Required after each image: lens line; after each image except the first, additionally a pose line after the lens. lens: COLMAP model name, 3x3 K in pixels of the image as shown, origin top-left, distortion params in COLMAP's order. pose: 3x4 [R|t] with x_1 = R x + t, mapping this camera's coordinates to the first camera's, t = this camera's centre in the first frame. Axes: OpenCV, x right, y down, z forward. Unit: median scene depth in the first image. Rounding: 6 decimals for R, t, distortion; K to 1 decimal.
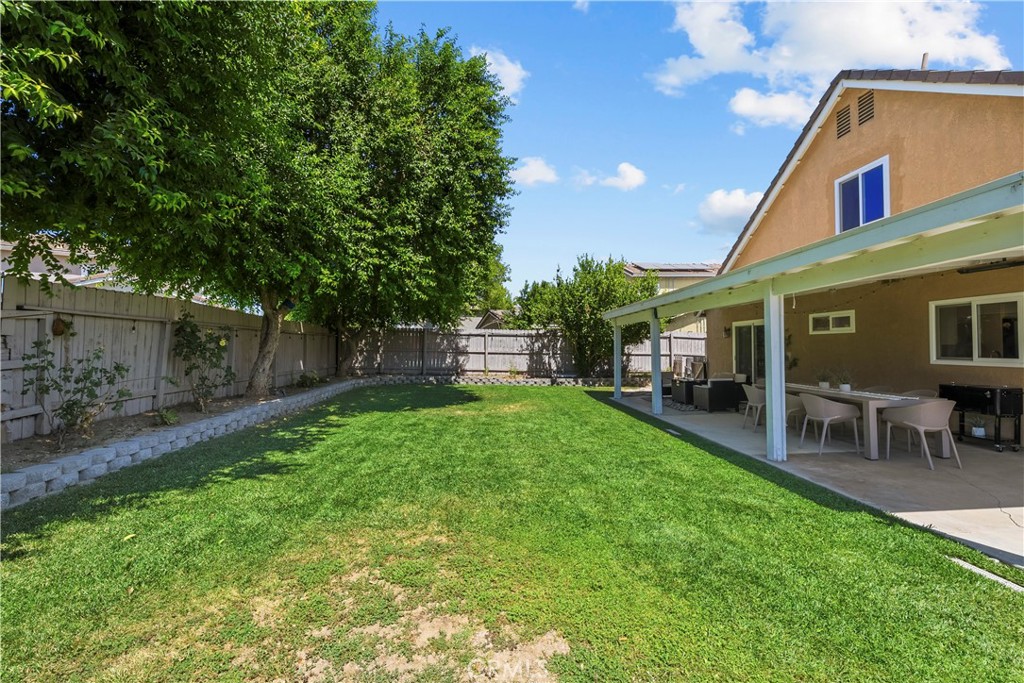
lens RADIAL K [[432.3, 0, 509.1], [0, 432.3, 337.8], [0, 0, 1]] dist [0.001409, 0.000013]
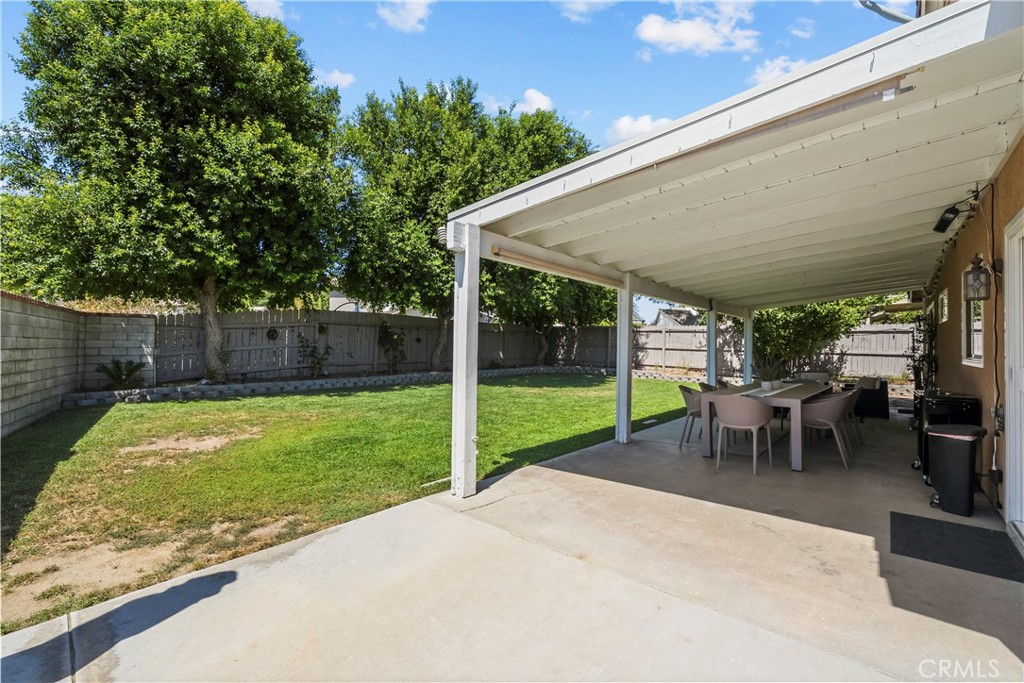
lens RADIAL K [[432.3, 0, 509.5], [0, 432.3, 337.5], [0, 0, 1]] dist [0.001409, 0.000013]
pose [[0.728976, -0.002221, -0.684535, 0.719682], [0.003838, 0.999992, 0.000842, 0.011509], [0.684528, -0.003242, 0.728979, 0.011269]]
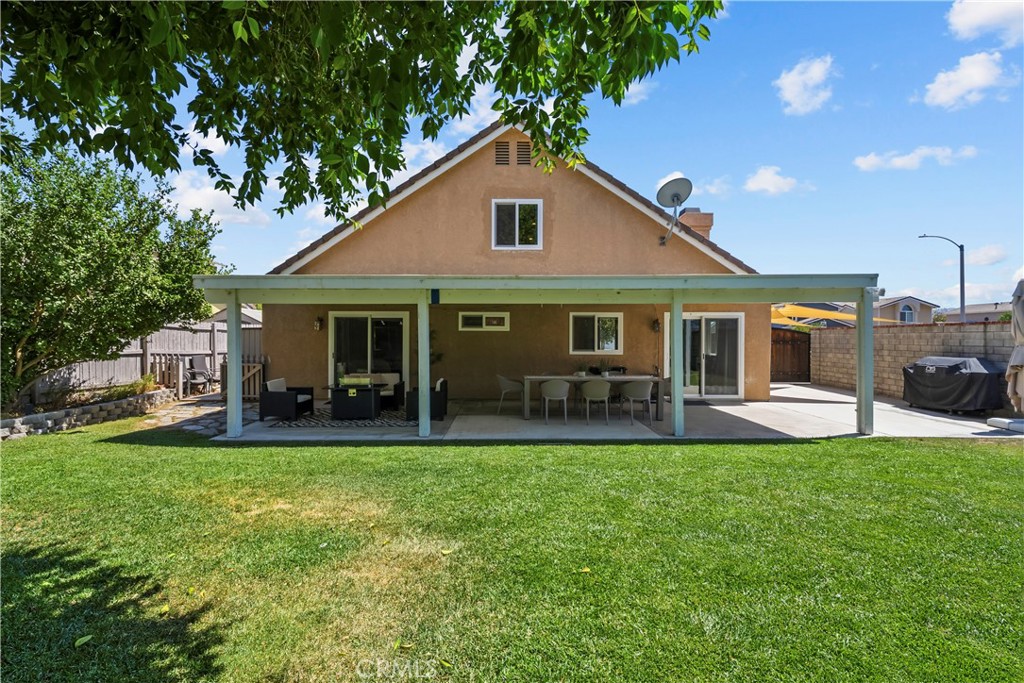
lens RADIAL K [[432.3, 0, 509.2], [0, 432.3, 342.0], [0, 0, 1]] dist [0.001409, 0.000013]
pose [[0.035899, -0.003099, 0.999351, -0.404540], [-0.025561, 0.999665, 0.004019, 0.013910], [-0.999028, -0.025688, 0.035808, 0.901494]]
